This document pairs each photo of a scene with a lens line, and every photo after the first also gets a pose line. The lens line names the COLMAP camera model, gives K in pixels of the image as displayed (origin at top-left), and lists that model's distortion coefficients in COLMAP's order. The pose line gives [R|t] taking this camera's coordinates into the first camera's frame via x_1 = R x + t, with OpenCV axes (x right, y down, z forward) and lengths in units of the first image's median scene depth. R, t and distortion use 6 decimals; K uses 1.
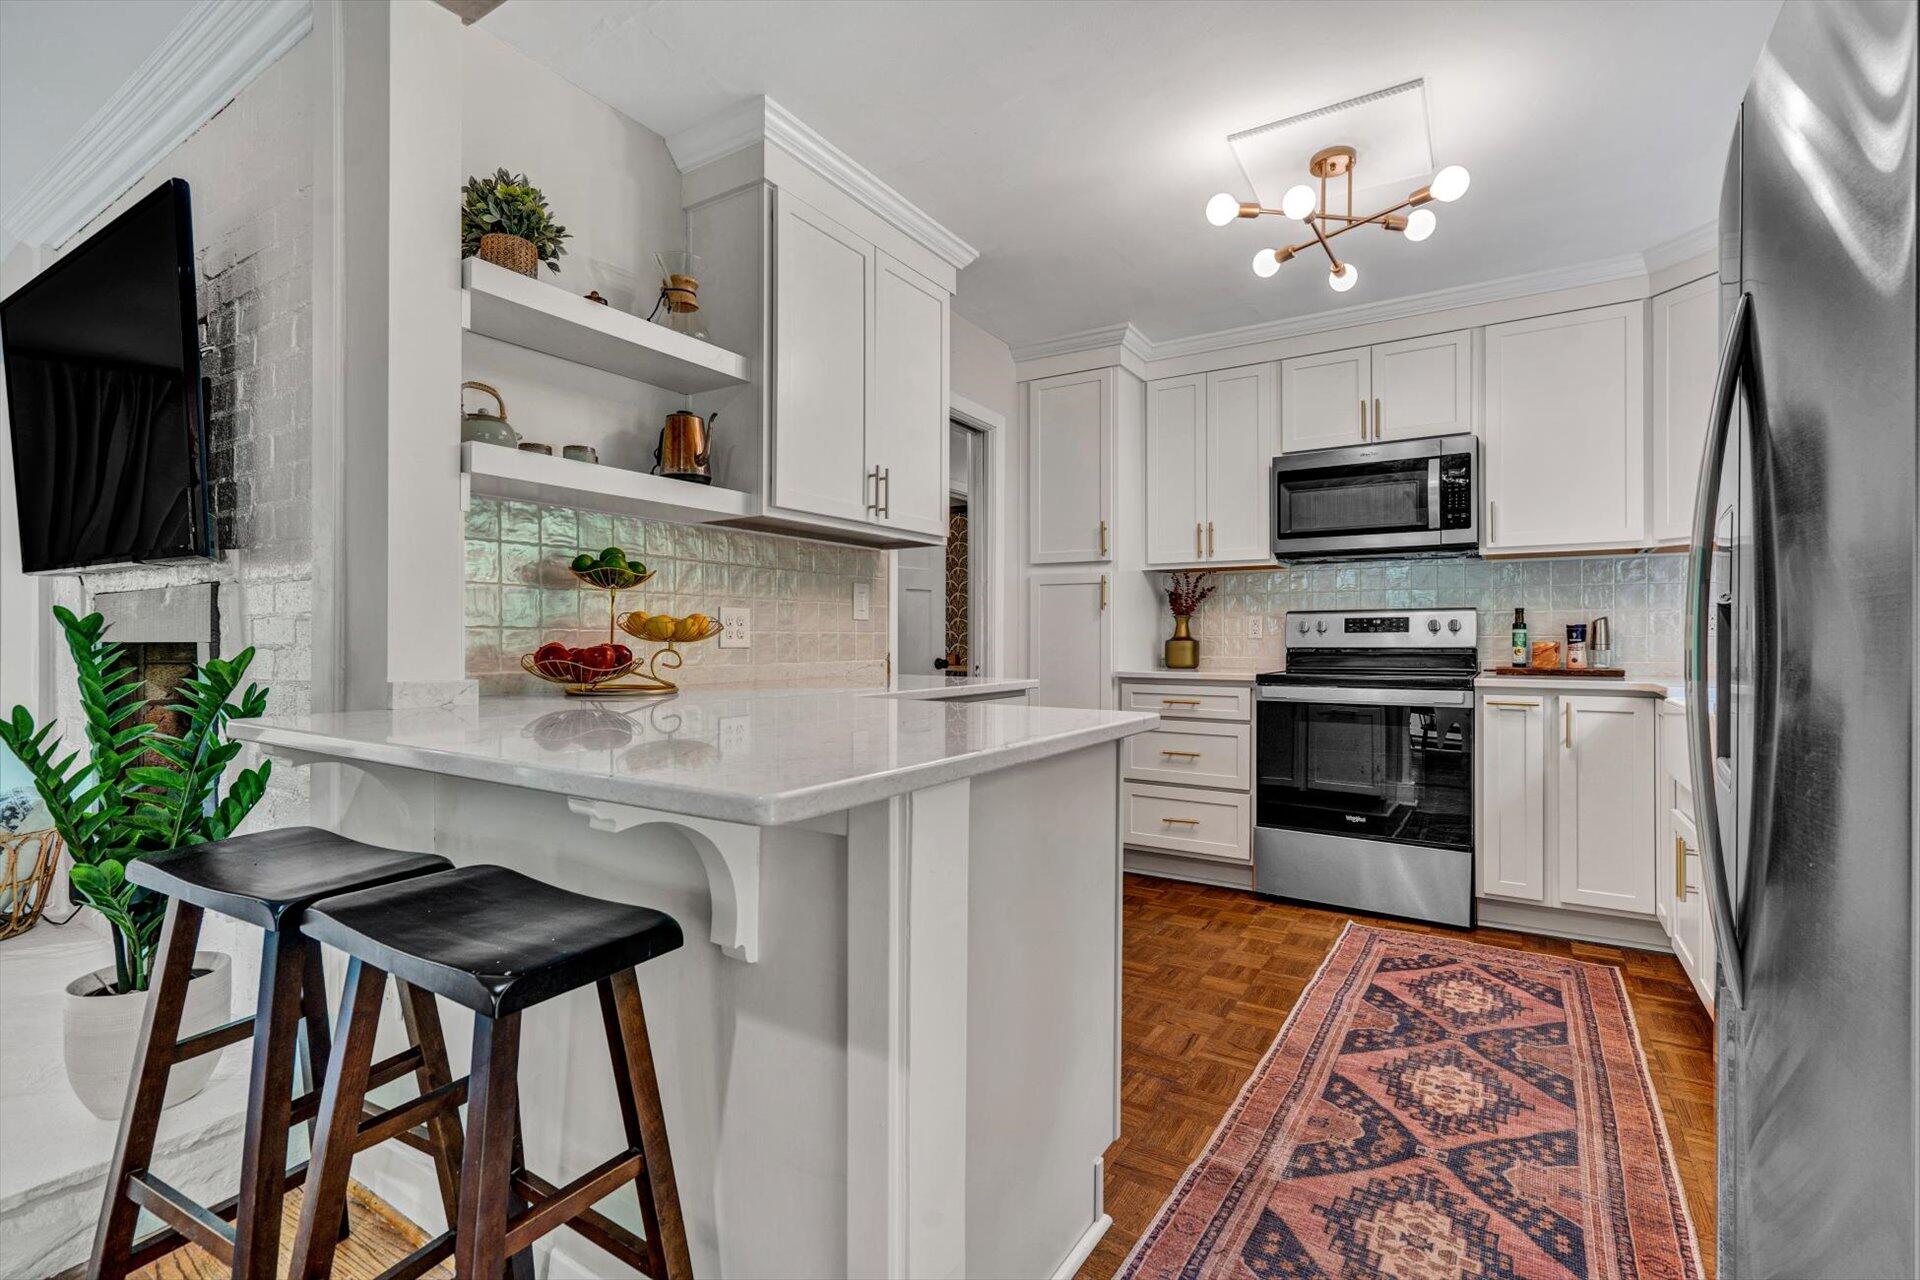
lens RADIAL K [[871.6, 0, 954.5], [0, 871.6, 640.1], [0, 0, 1]] dist [0.004535, 0.001494]
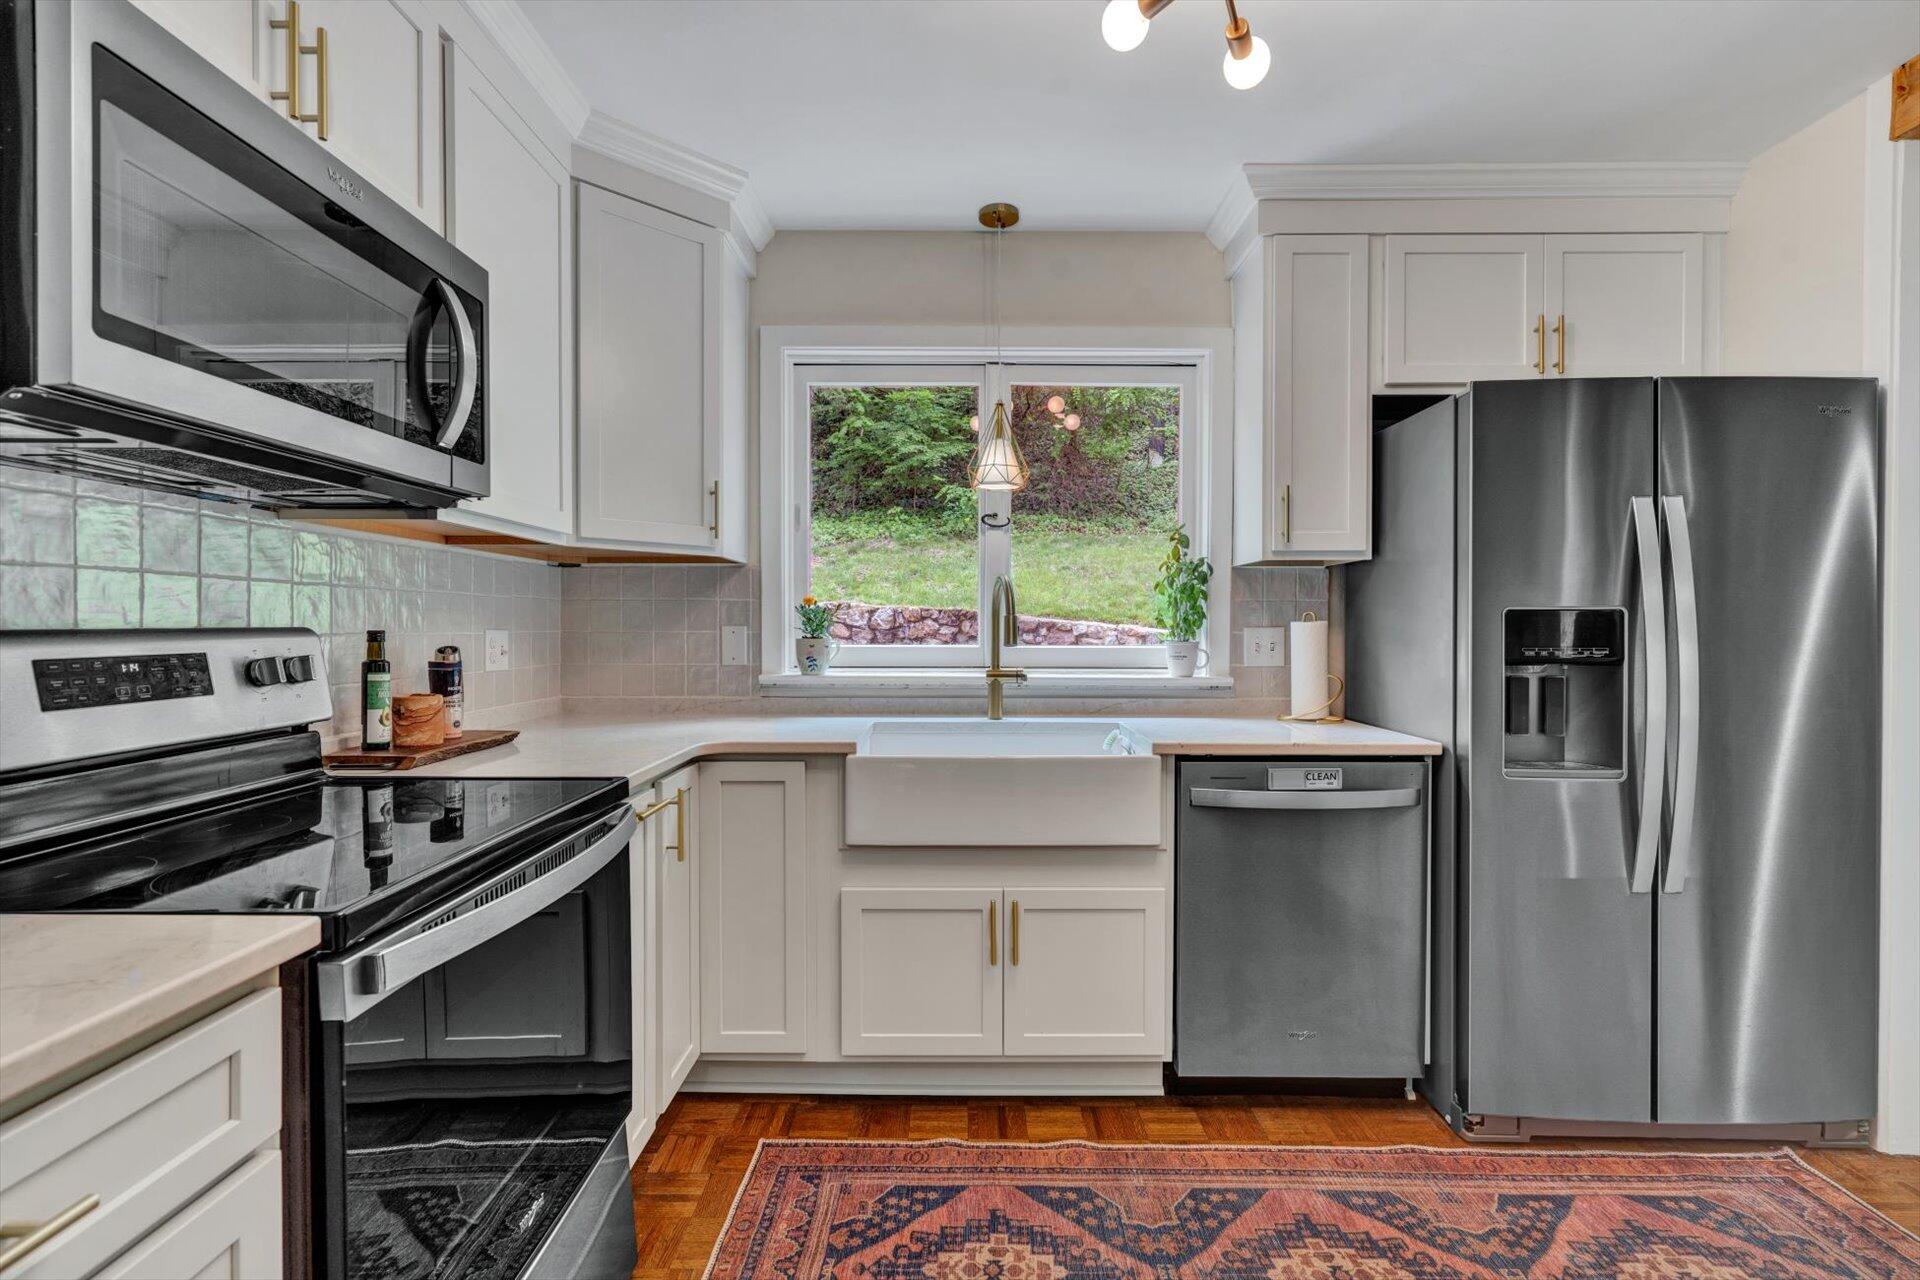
lens RADIAL K [[871.6, 0, 957.4], [0, 871.6, 640.0], [0, 0, 1]] dist [0.004535, 0.001494]
pose [[-0.536533, -0.017648, 0.843695, 0.080149], [-0.003753, 0.999821, 0.018526, -0.059532], [-0.843871, 0.006774, -0.536503, 1.421210]]
